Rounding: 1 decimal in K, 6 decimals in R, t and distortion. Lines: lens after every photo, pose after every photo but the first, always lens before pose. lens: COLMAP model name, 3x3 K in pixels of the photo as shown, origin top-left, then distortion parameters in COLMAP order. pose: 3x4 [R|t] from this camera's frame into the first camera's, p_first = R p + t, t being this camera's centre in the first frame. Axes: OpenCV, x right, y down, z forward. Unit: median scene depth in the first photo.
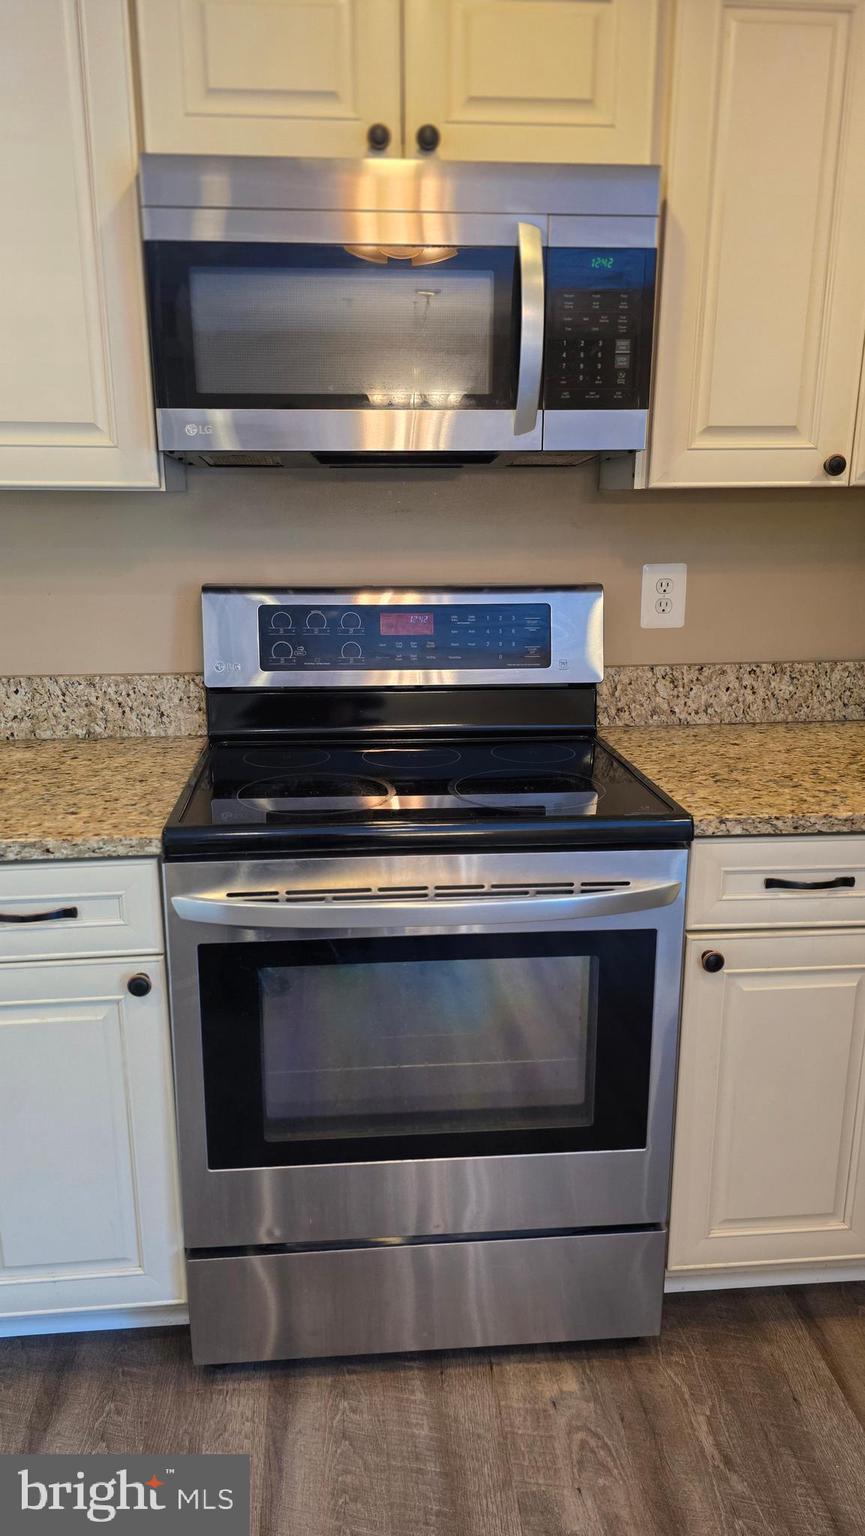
lens RADIAL K [[1041.4, 0, 423.1], [0, 1041.4, 783.7], [0, 0, 1]] dist [0.055441, -0.052841]
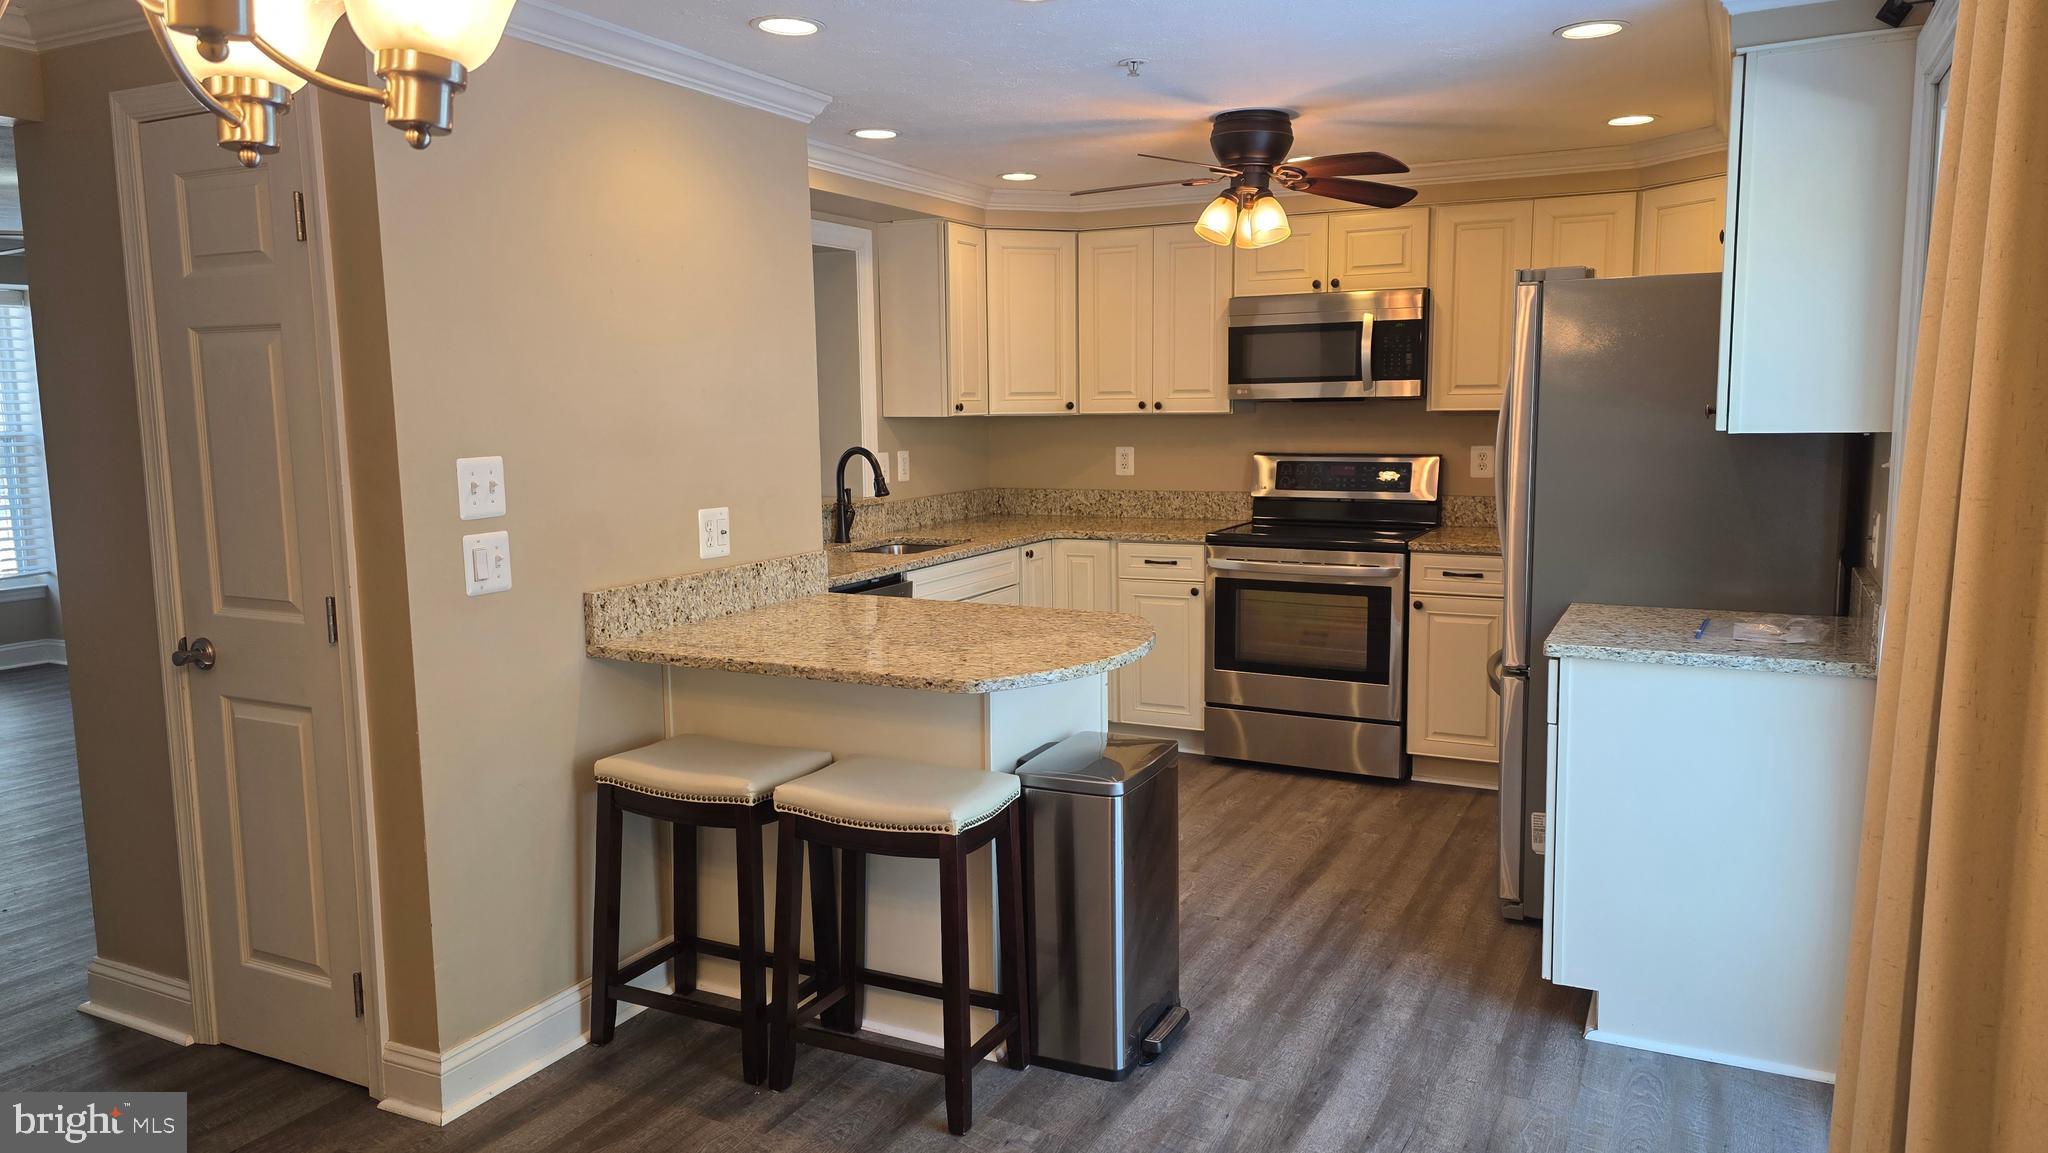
lens RADIAL K [[1388.6, 0, 1051.8], [0, 1388.6, 590.2], [0, 0, 1]] dist [0.055441, -0.052841]
pose [[0.855126, 0.059898, -0.514949, 1.197377], [-0.123069, 0.988363, -0.089403, 0.523401], [0.503601, 0.139825, 0.852546, -2.141617]]
